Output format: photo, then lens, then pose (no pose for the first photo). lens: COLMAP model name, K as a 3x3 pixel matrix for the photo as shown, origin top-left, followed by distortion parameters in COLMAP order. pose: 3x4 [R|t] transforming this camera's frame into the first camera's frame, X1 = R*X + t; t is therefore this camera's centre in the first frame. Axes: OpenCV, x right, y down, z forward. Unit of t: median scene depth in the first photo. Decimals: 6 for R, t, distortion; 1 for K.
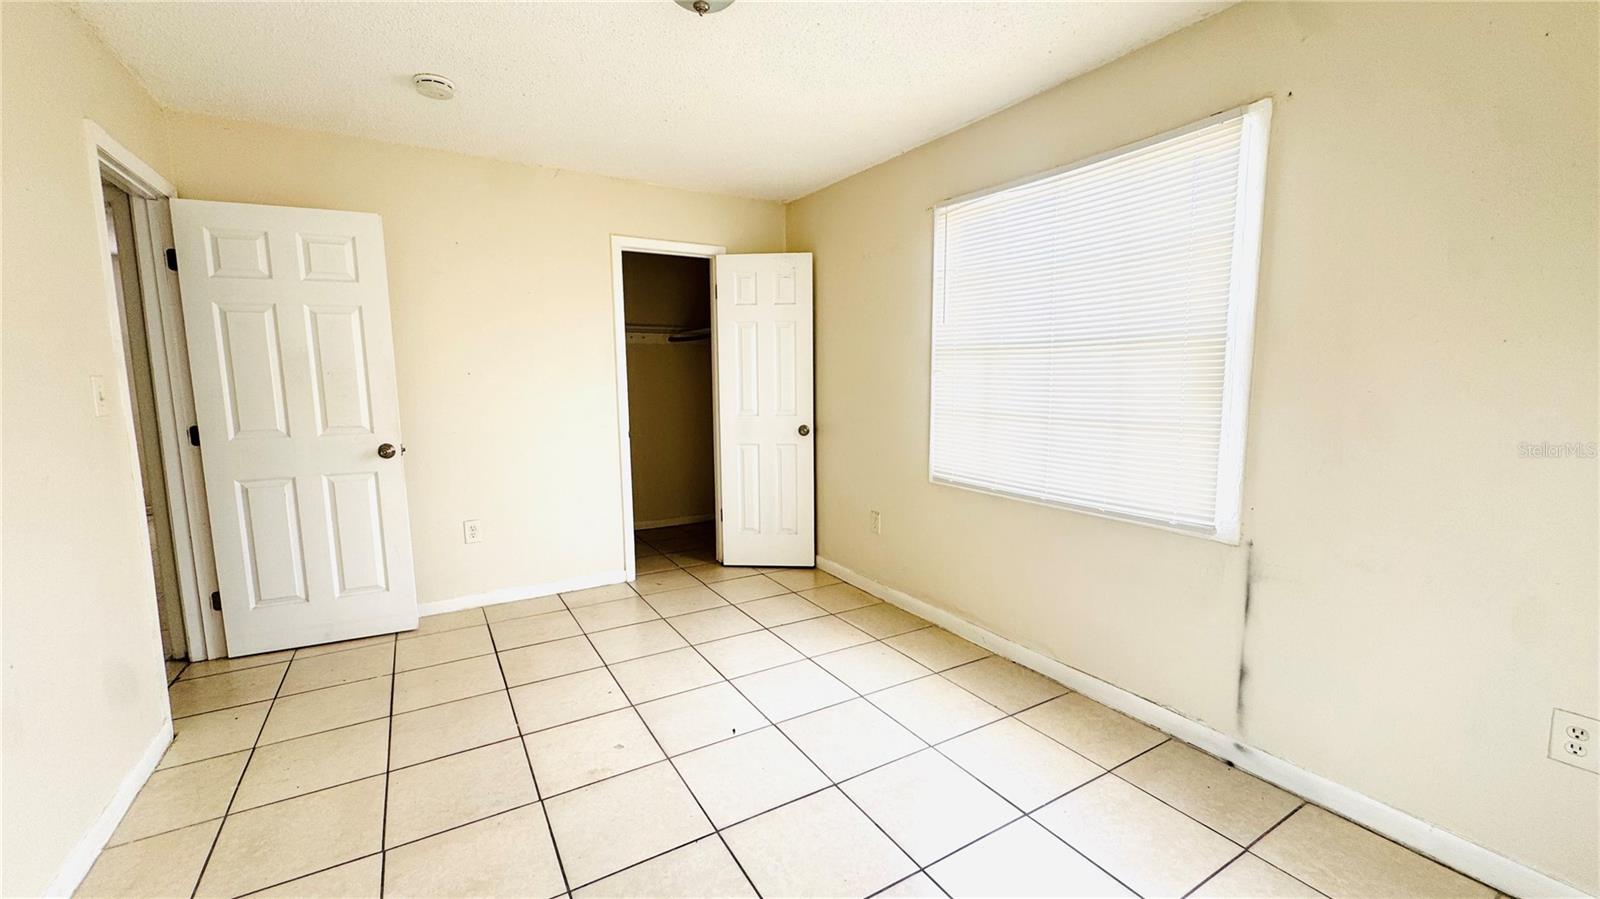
lens RADIAL K [[643.1, 0, 802.5], [0, 643.1, 450.8], [0, 0, 1]] dist [0.000318, 0.000012]
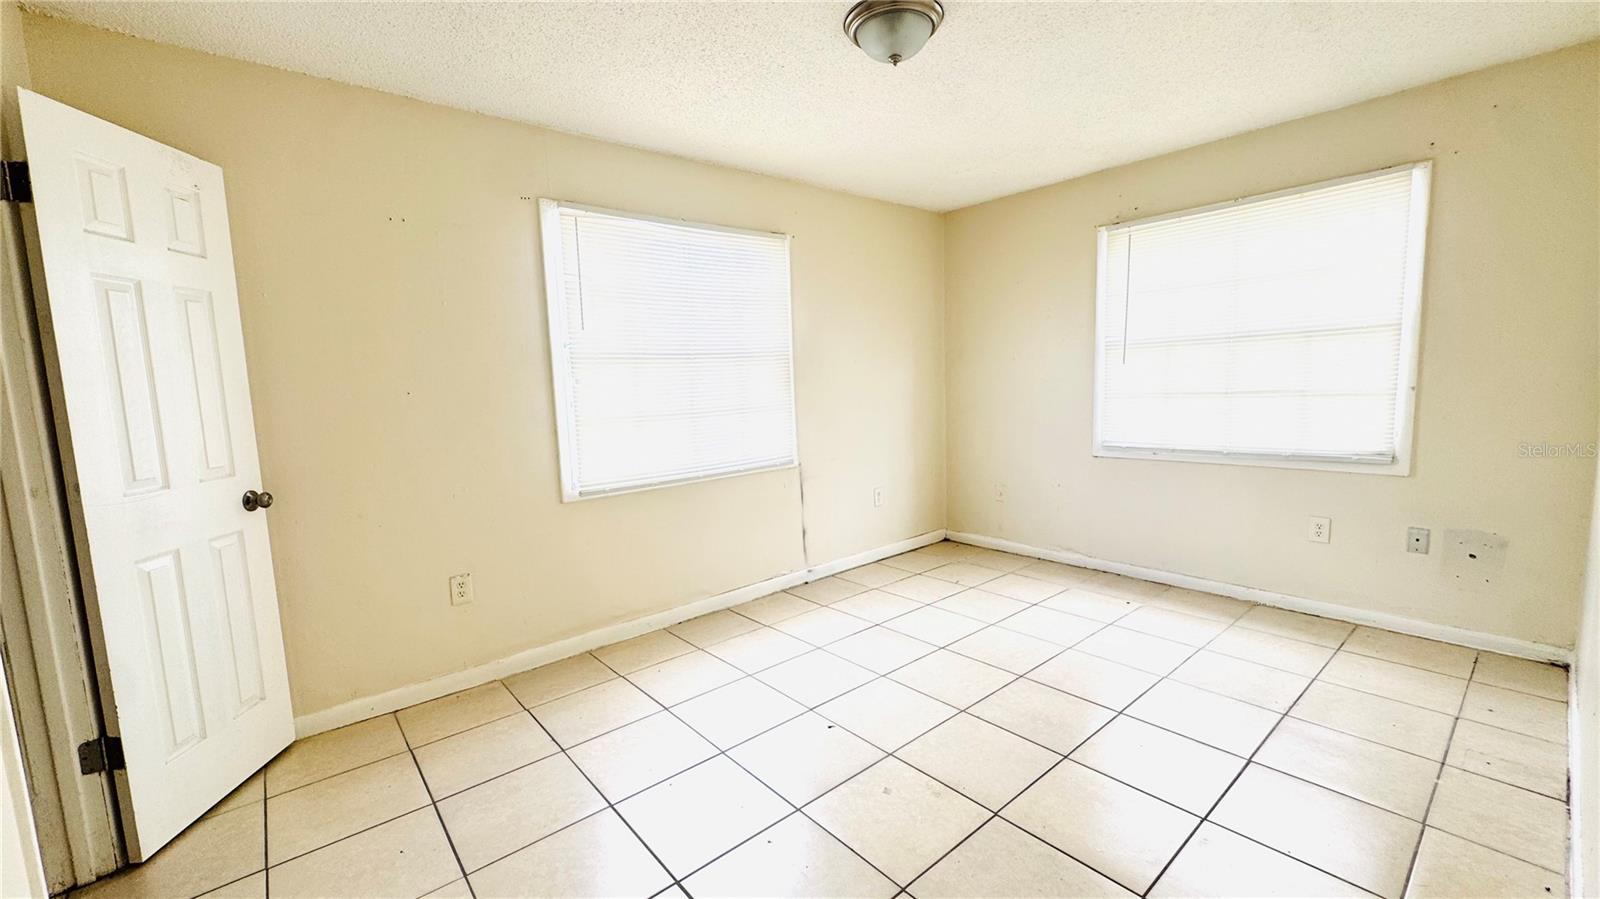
lens RADIAL K [[643.1, 0, 802.5], [0, 643.1, 450.8], [0, 0, 1]] dist [0.000318, 0.000012]
pose [[-0.160439, -0.101844, 0.981777, -0.805002], [0.155815, 0.979578, 0.127079, -0.093776], [-0.974670, 0.173364, -0.141294, 0.857058]]
